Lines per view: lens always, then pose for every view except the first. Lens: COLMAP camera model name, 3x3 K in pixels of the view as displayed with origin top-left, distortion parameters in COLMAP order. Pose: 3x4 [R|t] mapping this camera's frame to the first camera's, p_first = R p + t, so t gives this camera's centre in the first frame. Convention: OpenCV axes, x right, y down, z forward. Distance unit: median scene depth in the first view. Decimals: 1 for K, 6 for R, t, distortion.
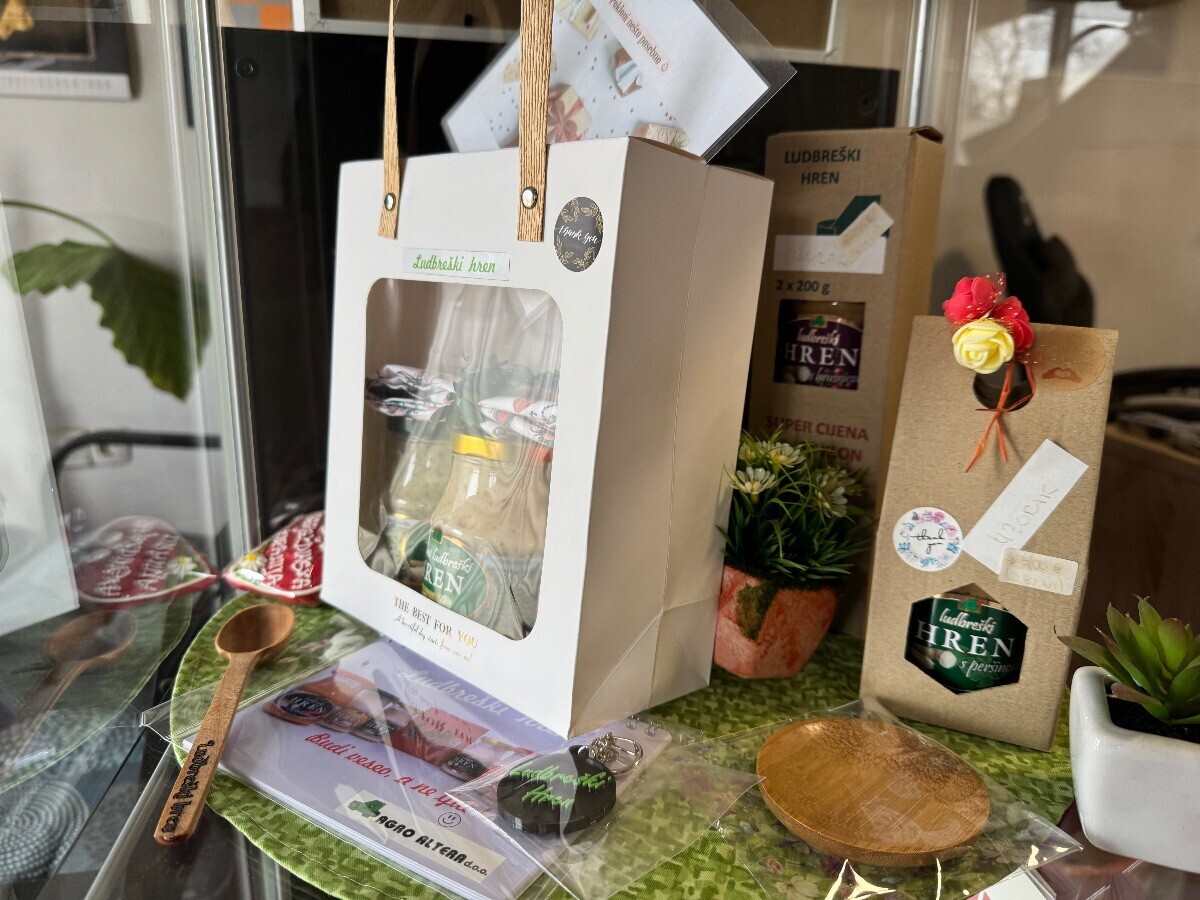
lens RADIAL K [[834.8, 0, 603.6], [0, 834.8, 445.3], [0, 0, 1]] dist [0.009742, -0.002924]
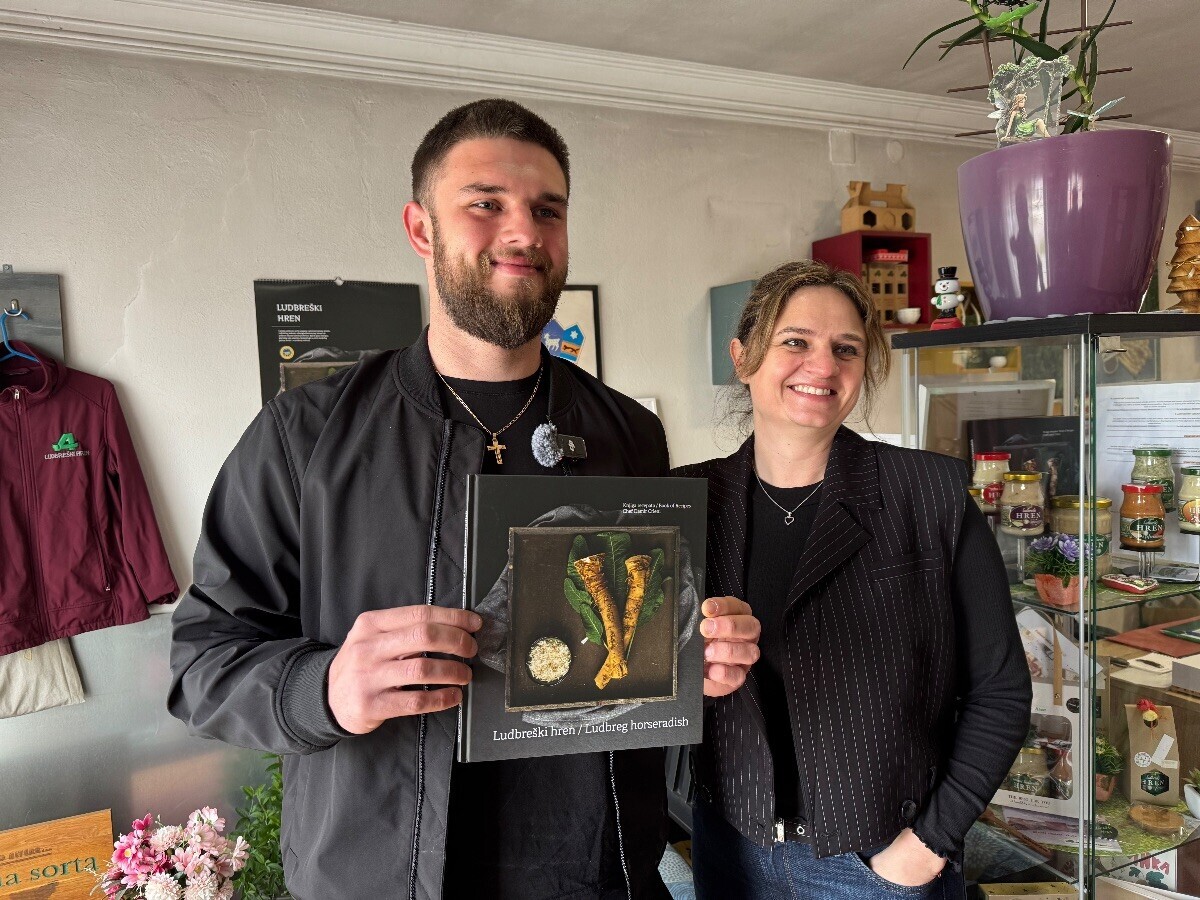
lens RADIAL K [[834.8, 0, 599.9], [0, 834.8, 449.4], [0, 0, 1]] dist [0.009742, -0.002924]
pose [[0.967058, -0.073133, 0.243825, -3.276807], [0.117737, 0.977735, -0.173704, -1.036242], [-0.225692, 0.196689, 0.954136, -2.840634]]
